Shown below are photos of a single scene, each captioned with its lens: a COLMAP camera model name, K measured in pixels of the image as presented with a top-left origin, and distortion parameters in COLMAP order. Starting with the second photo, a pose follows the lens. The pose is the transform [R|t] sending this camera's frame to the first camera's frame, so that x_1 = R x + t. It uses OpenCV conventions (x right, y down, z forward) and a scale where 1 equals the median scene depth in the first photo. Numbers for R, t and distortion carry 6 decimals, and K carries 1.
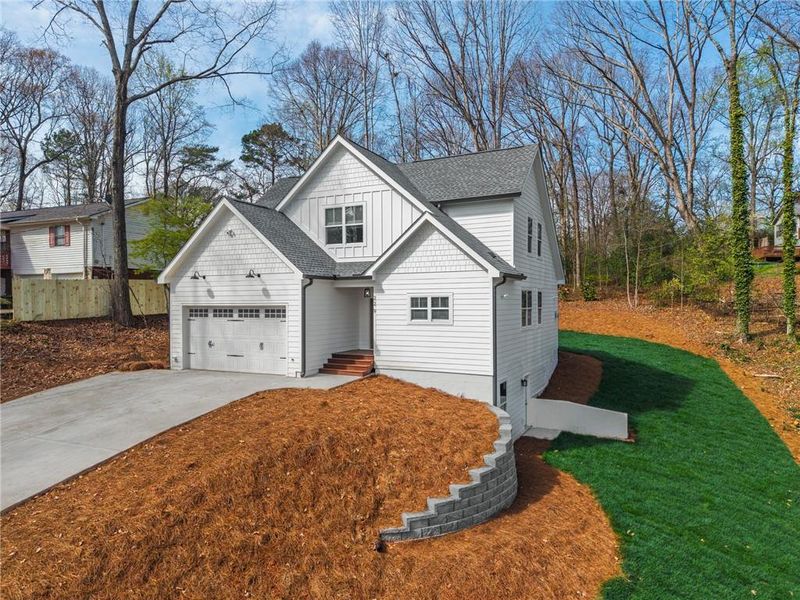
lens RADIAL K [[538.7, 0, 400.5], [0, 538.7, 296.1], [0, 0, 1]] dist [0.021299, -0.021299]
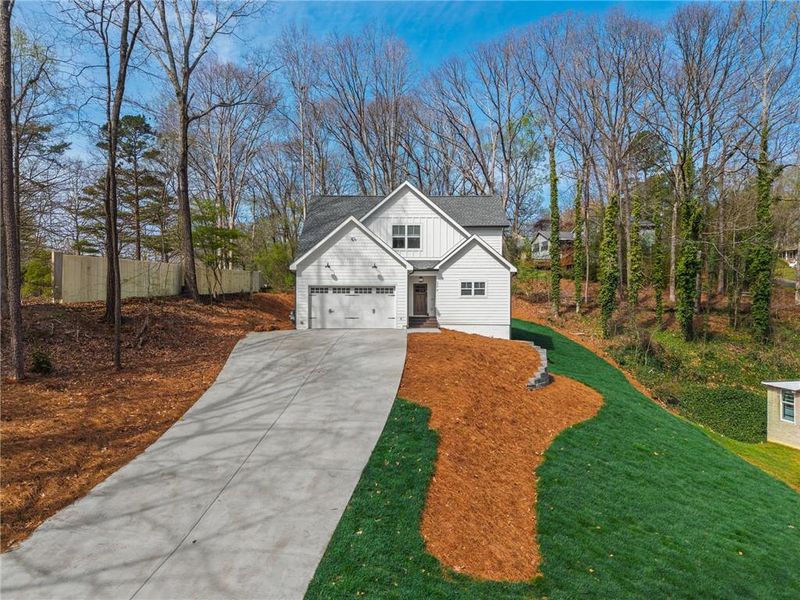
lens RADIAL K [[538.7, 0, 398.5], [0, 538.7, 296.2], [0, 0, 1]] dist [0.021299, -0.021299]
pose [[0.896778, 0.011845, 0.442322, -0.837026], [-0.012123, 0.999924, -0.002198, 0.048100], [-0.442315, -0.003391, 0.896854, -0.418875]]
